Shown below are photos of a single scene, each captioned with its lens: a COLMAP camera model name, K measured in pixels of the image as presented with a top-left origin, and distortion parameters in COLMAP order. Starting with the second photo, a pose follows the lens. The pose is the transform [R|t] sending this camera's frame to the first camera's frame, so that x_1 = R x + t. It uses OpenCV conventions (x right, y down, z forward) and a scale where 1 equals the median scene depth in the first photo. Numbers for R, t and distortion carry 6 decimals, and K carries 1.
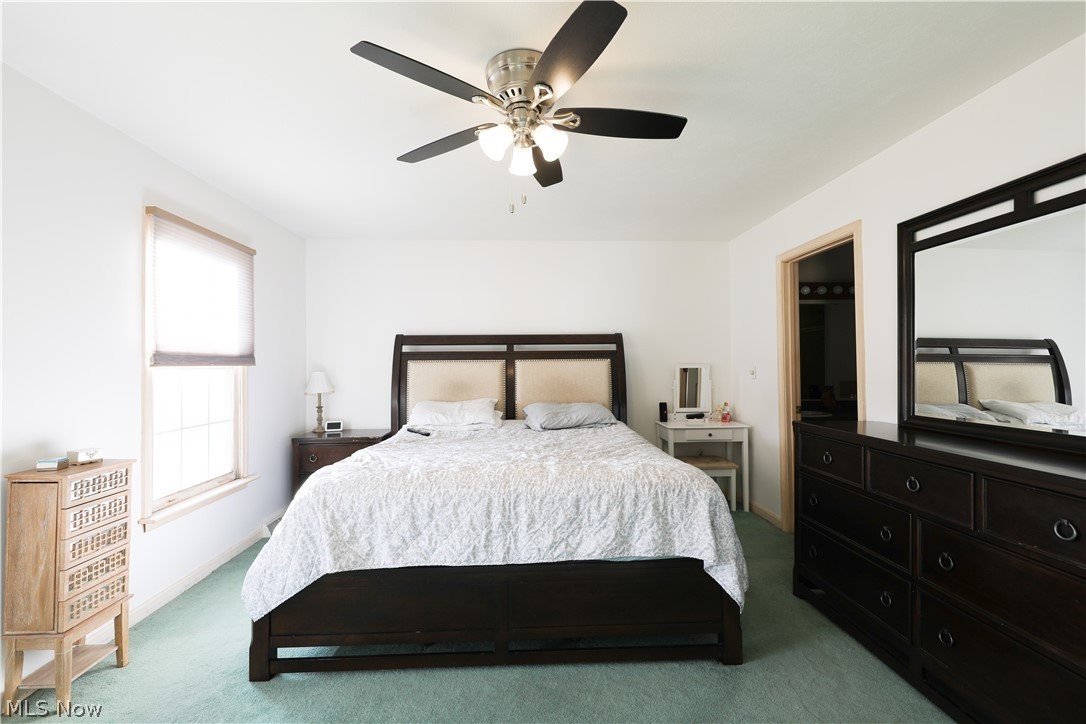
lens RADIAL K [[474.9, 0, 543.8], [0, 474.9, 363.8], [0, 0, 1]] dist [0.007082, -0.000564]
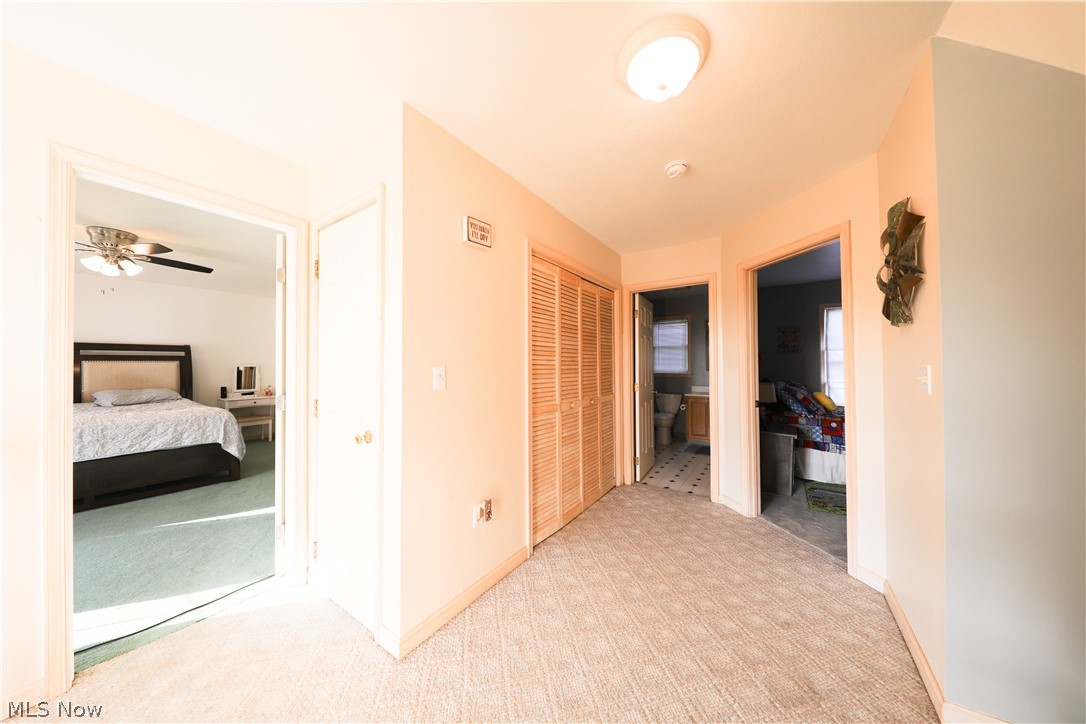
lens RADIAL K [[343.3, 0, 540.3], [0, 343.3, 363.3], [0, 0, 1]] dist [0.000181, 0.000063]
pose [[0.603381, 0.008224, 0.797410, -0.053145], [-0.004348, 0.999966, -0.007023, -0.000003], [-0.797441, 0.000770, 0.603397, -0.736423]]
